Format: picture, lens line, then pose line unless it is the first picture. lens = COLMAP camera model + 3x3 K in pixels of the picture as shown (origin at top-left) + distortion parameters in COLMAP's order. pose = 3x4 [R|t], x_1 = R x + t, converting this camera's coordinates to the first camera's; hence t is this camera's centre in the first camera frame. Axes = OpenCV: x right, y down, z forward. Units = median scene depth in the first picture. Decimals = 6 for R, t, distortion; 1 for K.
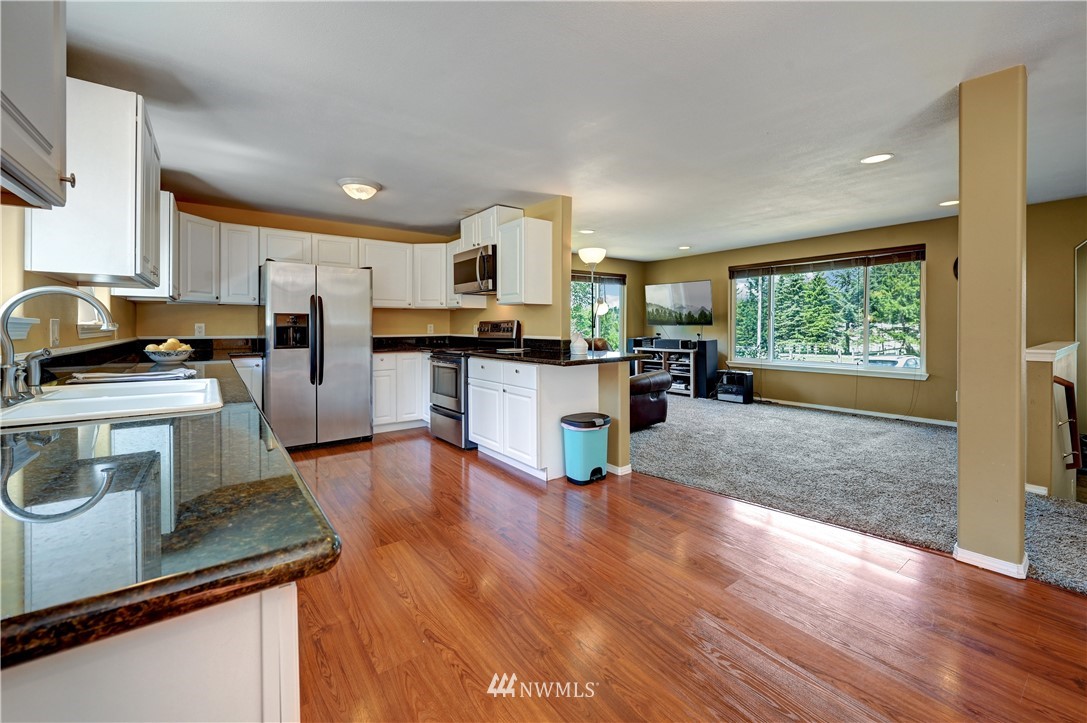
lens RADIAL K [[439.4, 0, 541.0], [0, 439.4, 331.7], [0, 0, 1]] dist [-0.000736, 0.000000]
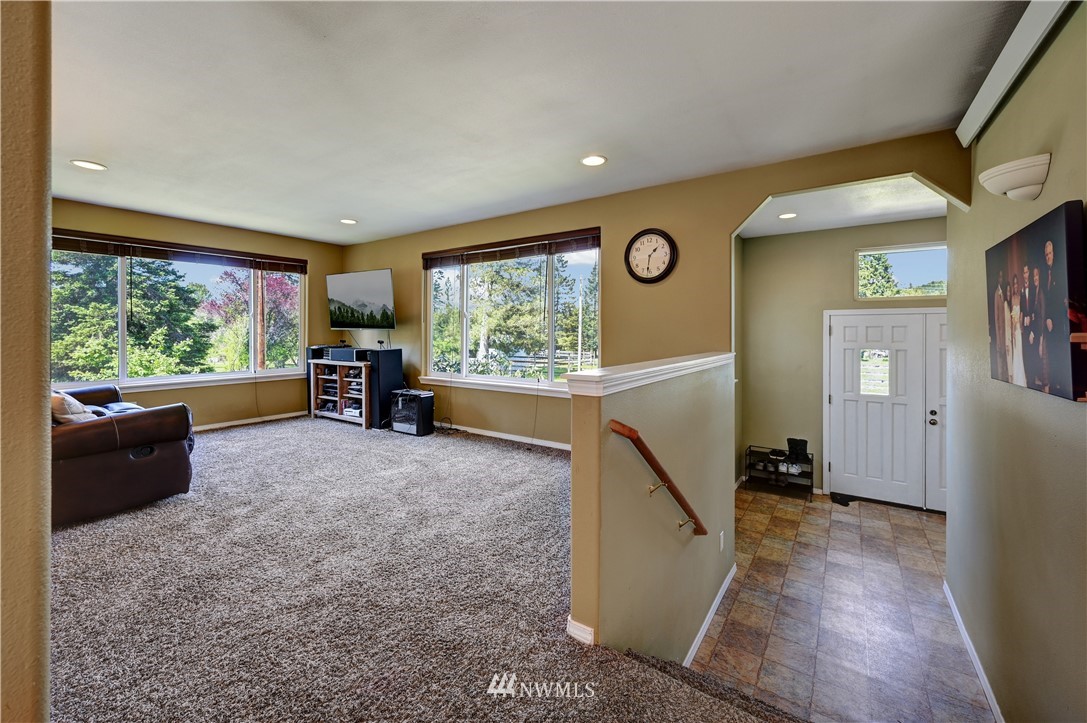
lens RADIAL K [[431.3, 0, 543.1], [0, 431.3, 334.4], [0, 0, 1]] dist [-0.000709, -0.000027]
pose [[0.950170, 0.004302, 0.311701, 0.399834], [-0.002496, 0.999978, -0.006192, -0.002254], [-0.311721, 0.005106, 0.950160, 0.224458]]
